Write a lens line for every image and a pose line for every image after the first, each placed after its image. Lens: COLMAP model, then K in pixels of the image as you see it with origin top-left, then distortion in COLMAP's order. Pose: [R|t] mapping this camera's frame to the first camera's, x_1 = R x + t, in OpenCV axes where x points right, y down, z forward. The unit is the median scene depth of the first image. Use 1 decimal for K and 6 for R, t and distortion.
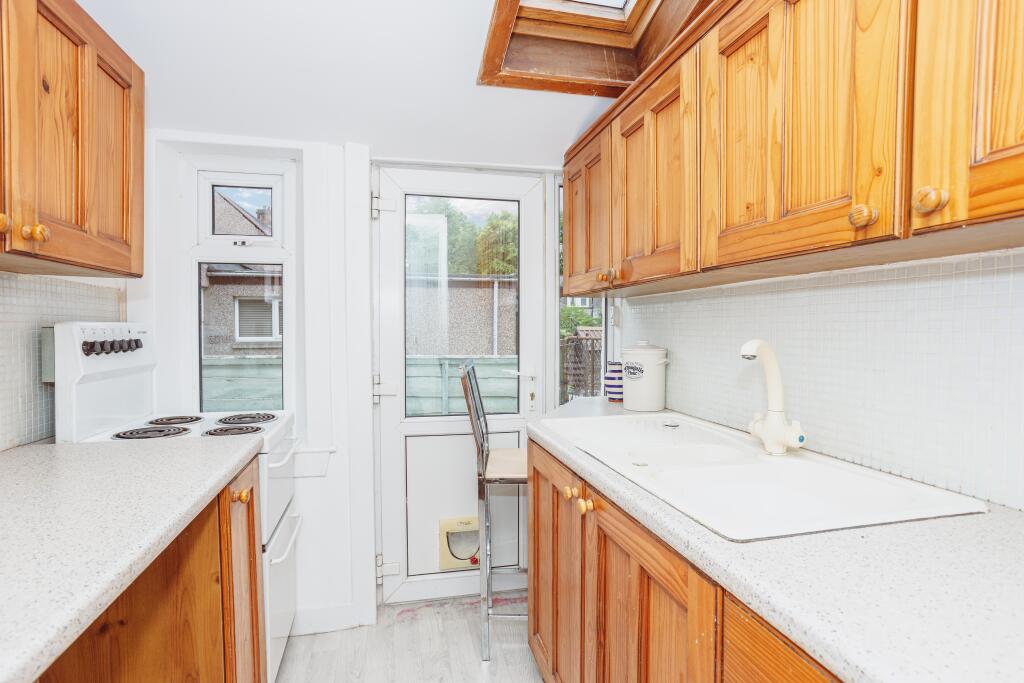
lens RADIAL K [[500.8, 0, 500.0], [0, 500.8, 340.5], [0, 0, 1]] dist [-0.056339, 0.032247]
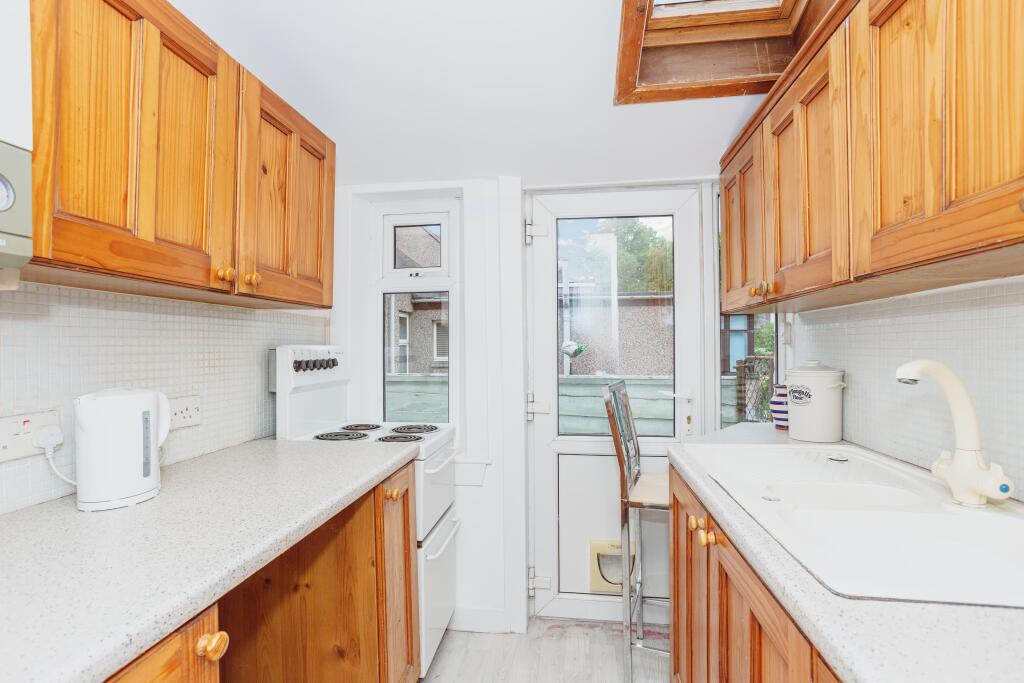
lens RADIAL K [[504.4, 0, 502.8], [0, 504.4, 346.2], [0, 0, 1]] dist [-0.057779, 0.031388]
pose [[0.932338, -0.007967, -0.361500, 0.110688], [-0.002023, 0.999627, -0.027249, -0.000958], [0.361582, 0.026136, 0.931974, -0.010522]]
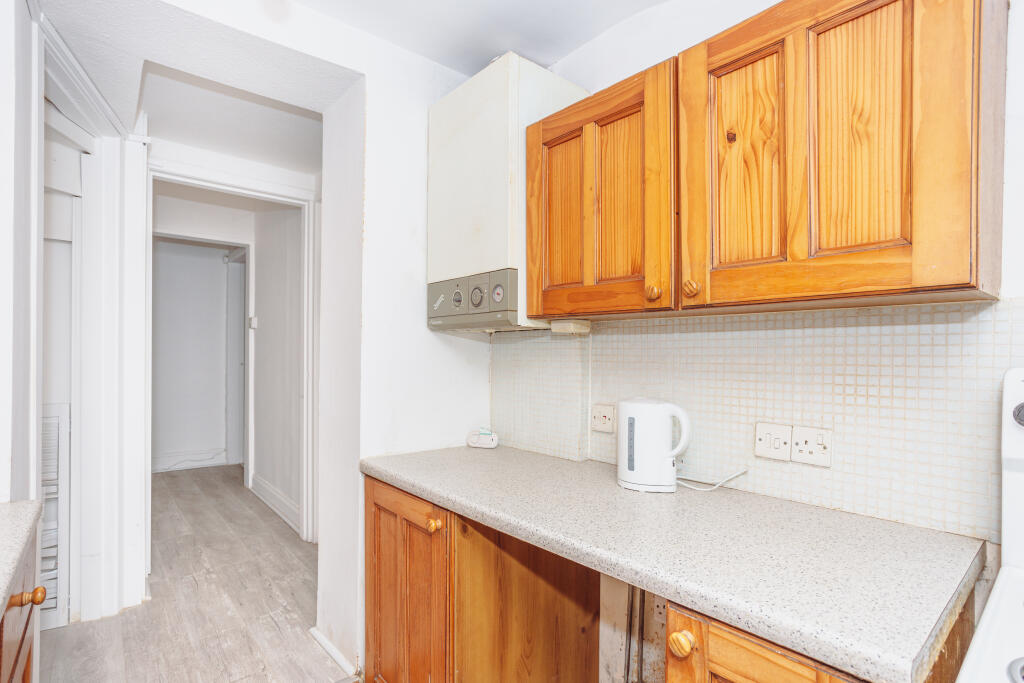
lens RADIAL K [[504.4, 0, 502.8], [0, 504.4, 346.2], [0, 0, 1]] dist [-0.057779, 0.031388]
pose [[-0.897091, -0.017396, -0.441502, -0.021622], [-0.021866, 0.999748, 0.005038, -0.046342], [0.441303, 0.014173, -0.897246, 1.057988]]
